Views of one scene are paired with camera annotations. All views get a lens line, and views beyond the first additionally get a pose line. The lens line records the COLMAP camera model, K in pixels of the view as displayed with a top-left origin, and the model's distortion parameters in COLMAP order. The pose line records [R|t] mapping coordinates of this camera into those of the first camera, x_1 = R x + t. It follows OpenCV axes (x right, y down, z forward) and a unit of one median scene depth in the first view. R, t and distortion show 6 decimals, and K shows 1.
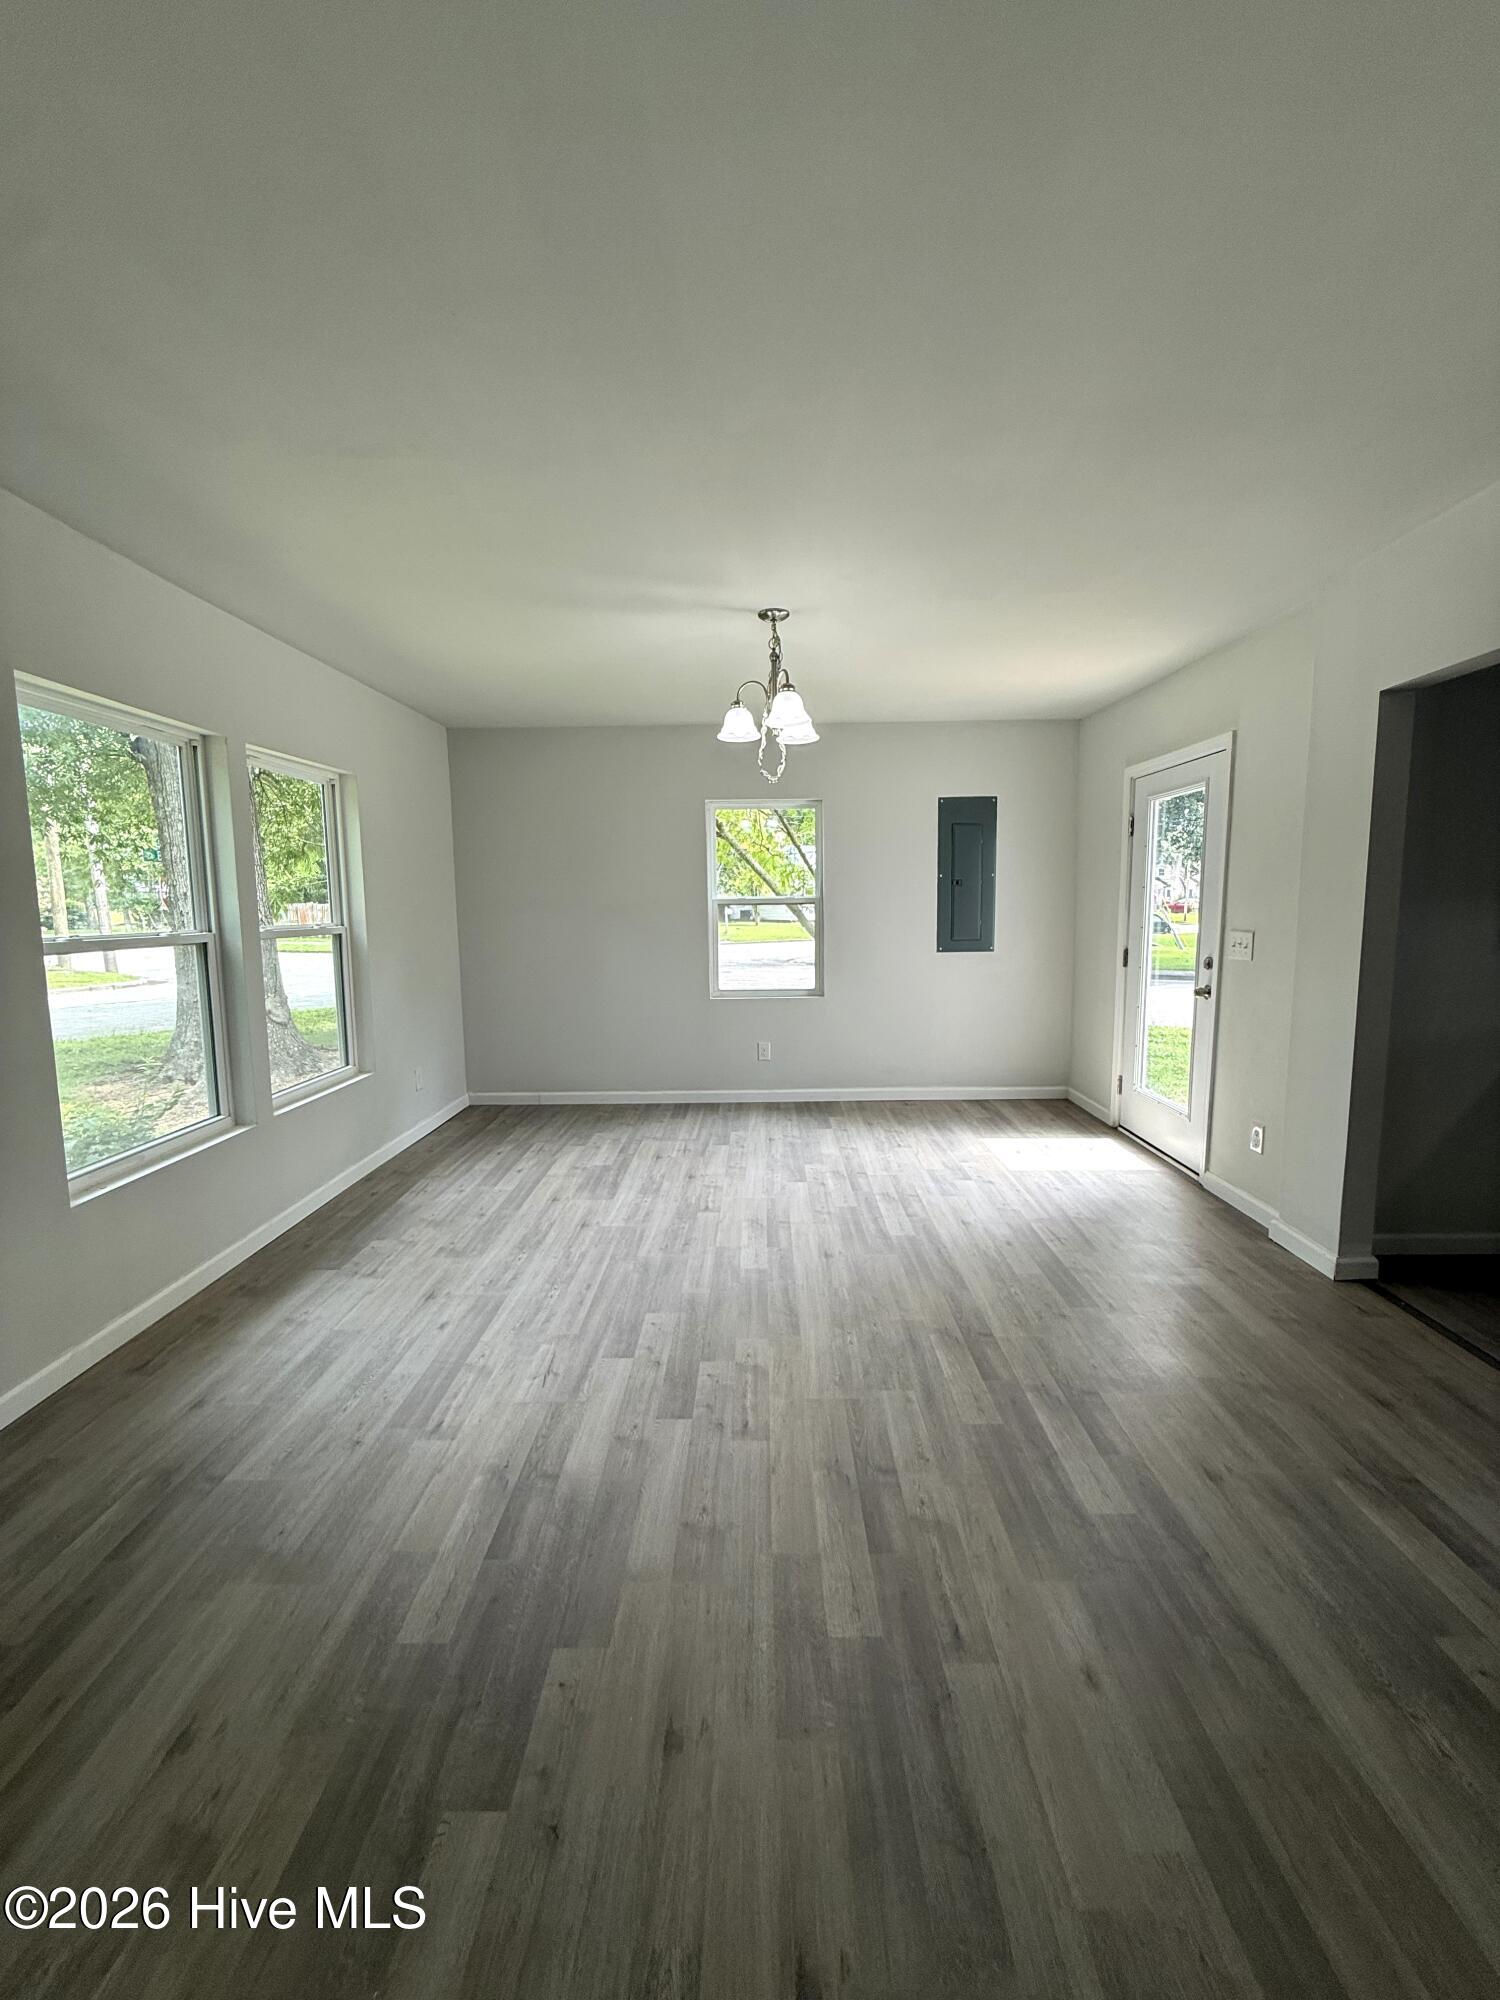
lens RADIAL K [[798.7, 0, 748.5], [0, 798.7, 994.6], [0, 0, 1]] dist [0.001449, 0.000433]
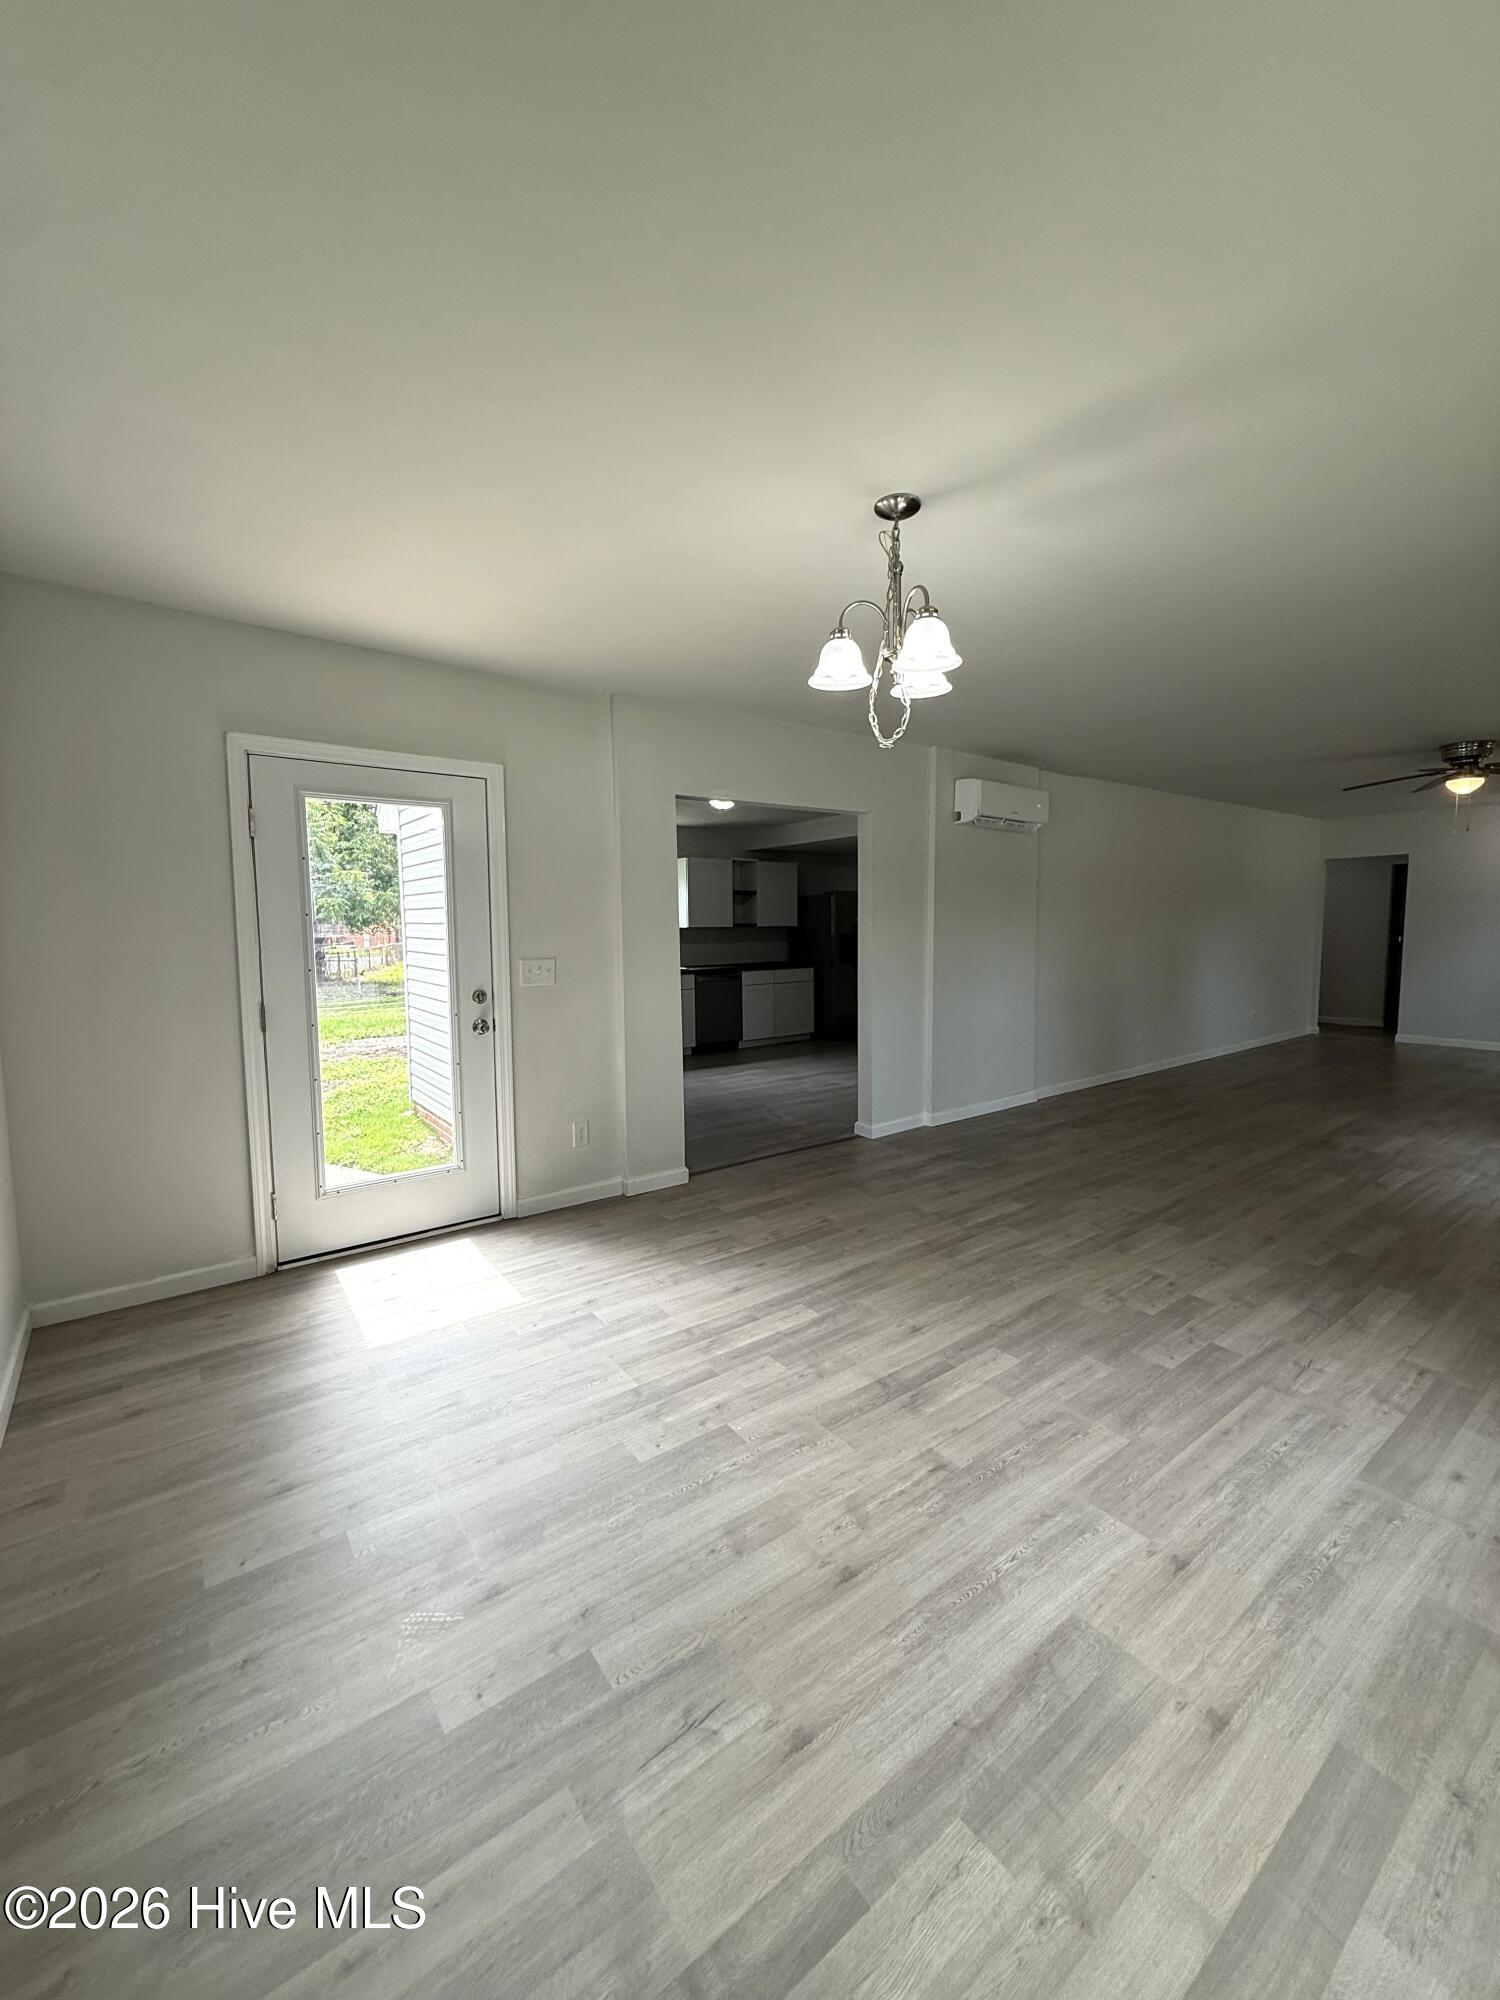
lens RADIAL K [[798.7, 0, 748.5], [0, 798.7, 994.6], [0, 0, 1]] dist [0.001449, 0.000433]
pose [[-0.610507, -0.053839, 0.790179, -0.432445], [0.104540, 0.983480, 0.147778, -0.171276], [-0.785082, 0.172825, -0.594793, 1.501010]]
